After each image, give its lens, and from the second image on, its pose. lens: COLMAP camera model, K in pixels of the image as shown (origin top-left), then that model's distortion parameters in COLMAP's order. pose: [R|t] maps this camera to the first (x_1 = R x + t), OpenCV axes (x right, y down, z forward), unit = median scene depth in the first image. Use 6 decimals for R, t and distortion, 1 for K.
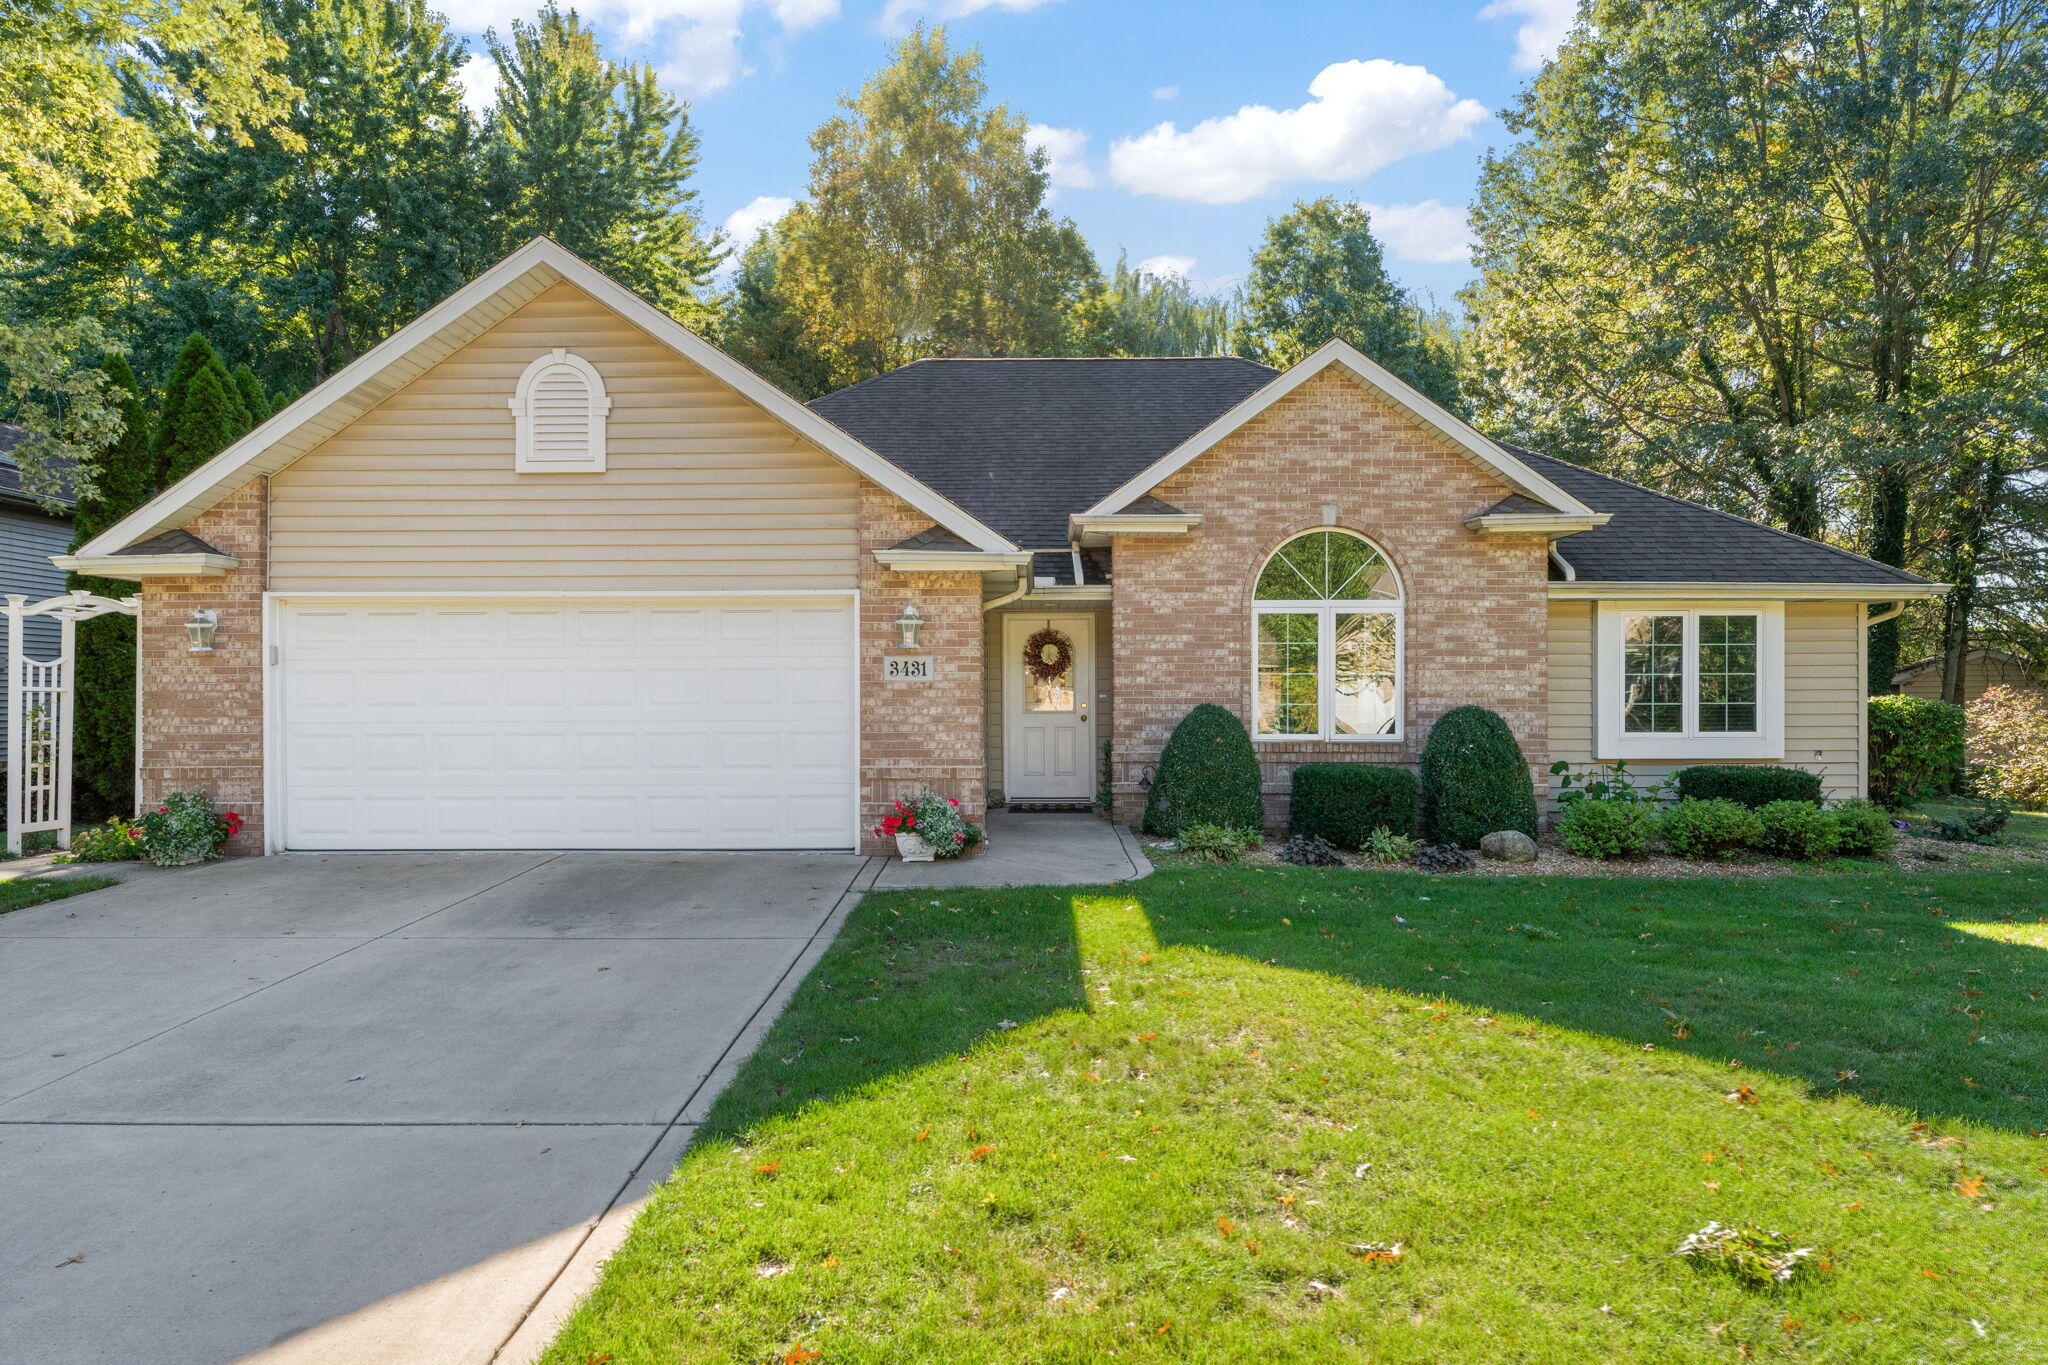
lens RADIAL K [[1125.9, 0, 1024.2], [0, 1125.9, 681.8], [0, 0, 1]] dist [0.003777, -0.000241]
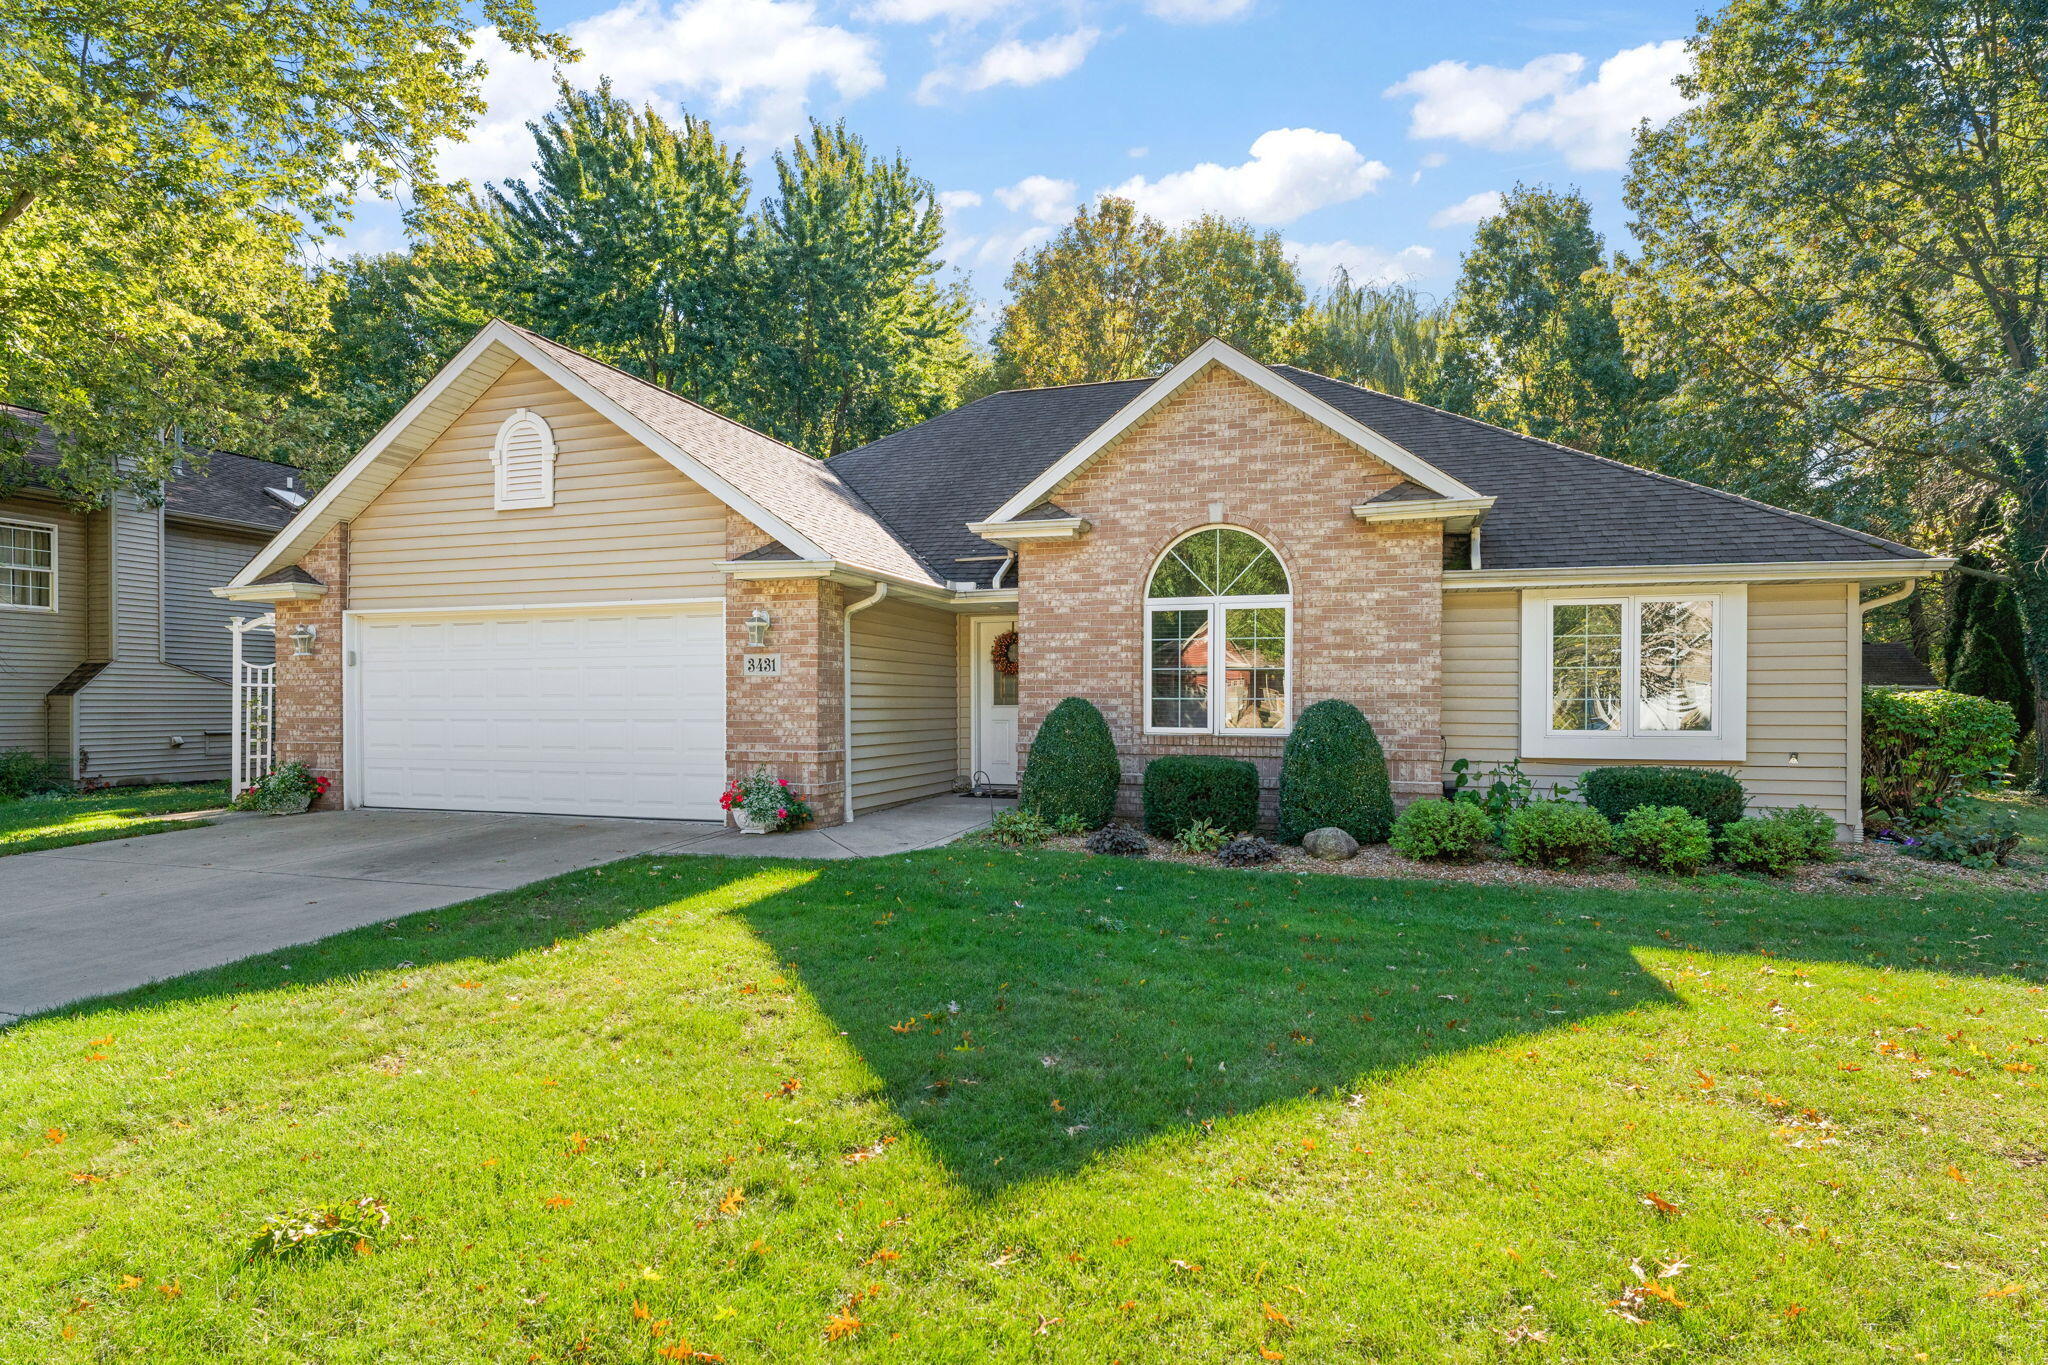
lens RADIAL K [[1004.8, 0, 1026.1], [0, 1004.8, 692.7], [0, 0, 1]] dist [0.005682, 0.001238]
pose [[0.959136, 0.000763, -0.282944, 0.366117], [0.001299, 0.999974, 0.007100, 0.007957], [0.282942, -0.007177, 0.959110, 0.080183]]
